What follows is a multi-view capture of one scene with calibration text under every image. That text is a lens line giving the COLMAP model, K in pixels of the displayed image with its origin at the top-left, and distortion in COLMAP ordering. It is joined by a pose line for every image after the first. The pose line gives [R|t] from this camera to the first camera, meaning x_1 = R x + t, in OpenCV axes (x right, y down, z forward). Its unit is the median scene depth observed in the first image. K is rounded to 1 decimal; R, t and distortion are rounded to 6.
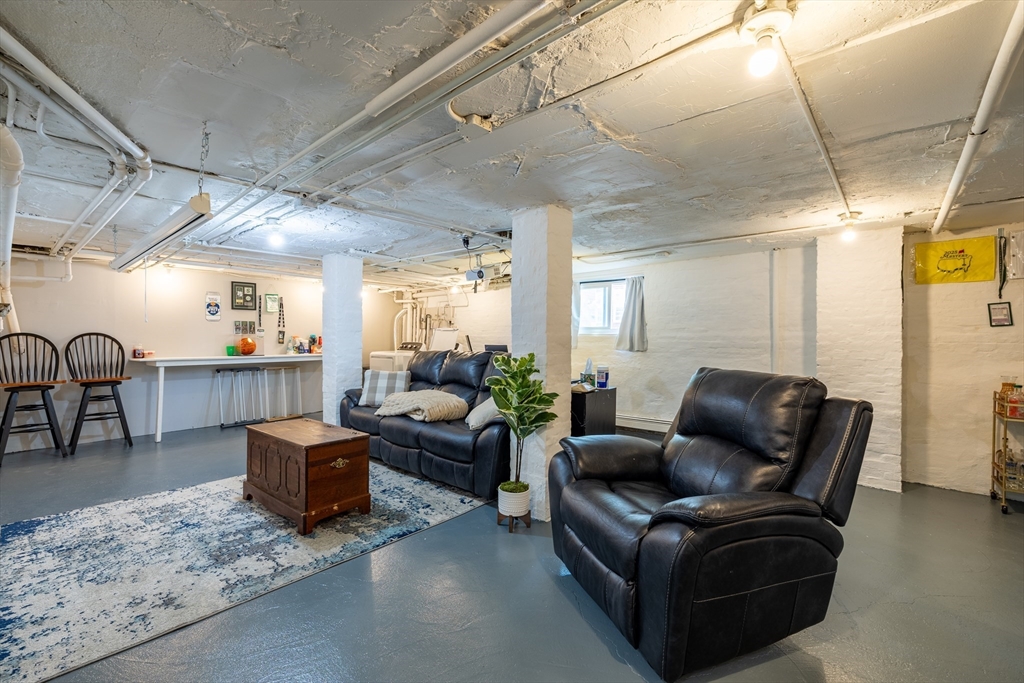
lens RADIAL K [[429.6, 0, 506.1], [0, 429.6, 340.5], [0, 0, 1]] dist [0.001063, 0.000048]
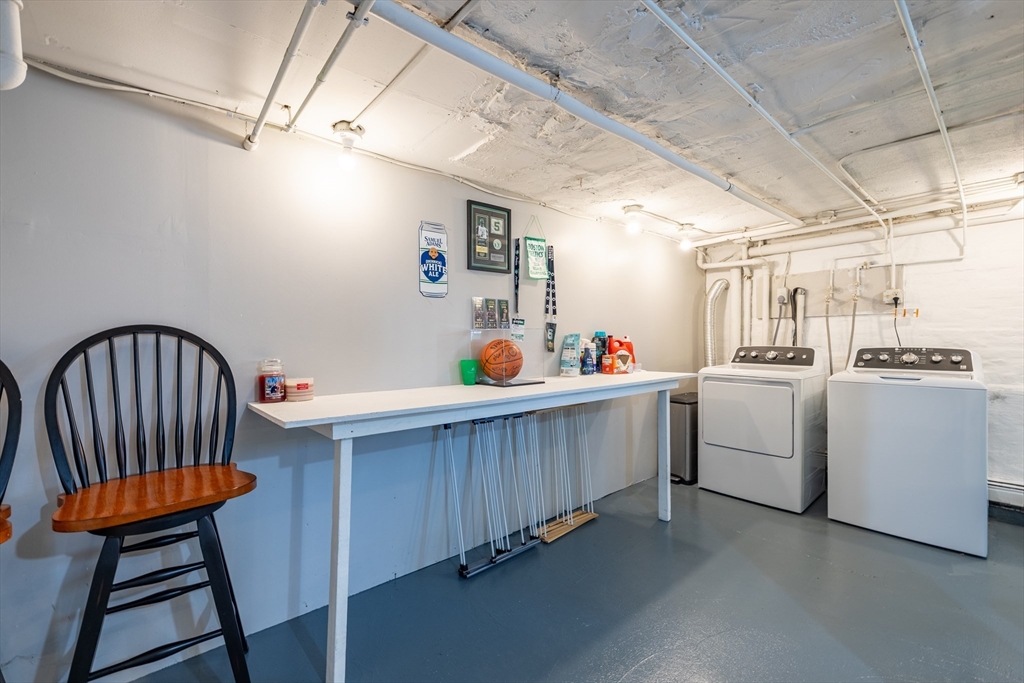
lens RADIAL K [[429.6, 0, 506.1], [0, 429.6, 340.5], [0, 0, 1]] dist [0.001063, 0.000048]
pose [[0.986865, -0.007220, -0.161384, -0.553259], [0.006747, 0.999971, -0.003478, -0.003590], [0.161404, 0.002344, 0.986886, 0.622910]]
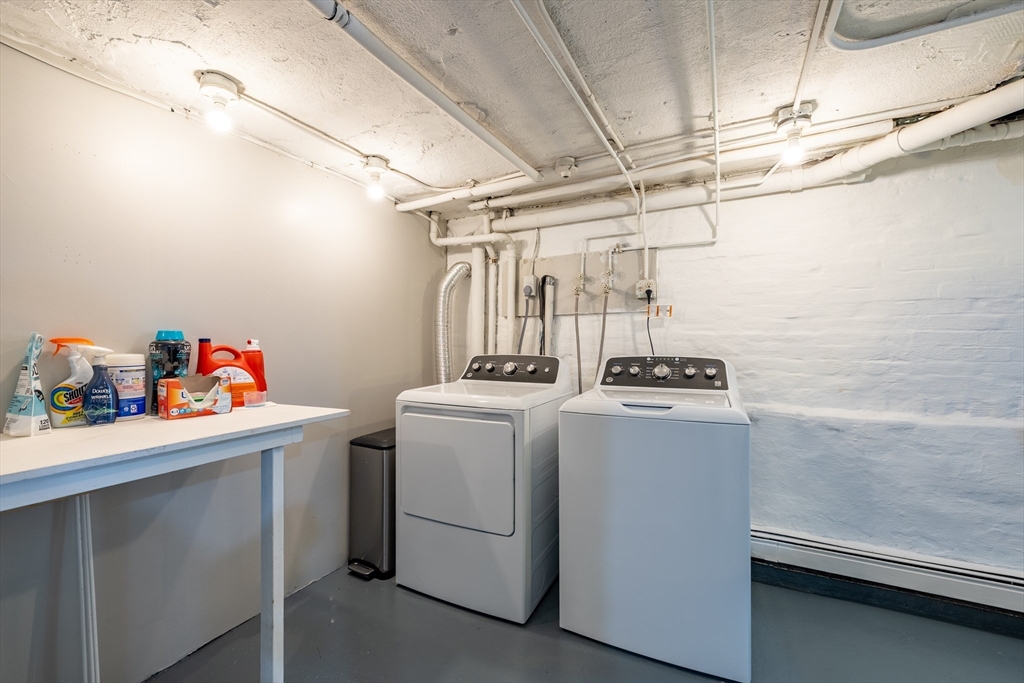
lens RADIAL K [[429.6, 0, 506.1], [0, 429.6, 340.5], [0, 0, 1]] dist [0.001063, 0.000048]
pose [[0.976233, -0.005087, 0.216666, -0.379582], [0.007440, 0.999922, -0.010041, -0.005262], [-0.216598, 0.011415, 0.976194, 0.863557]]
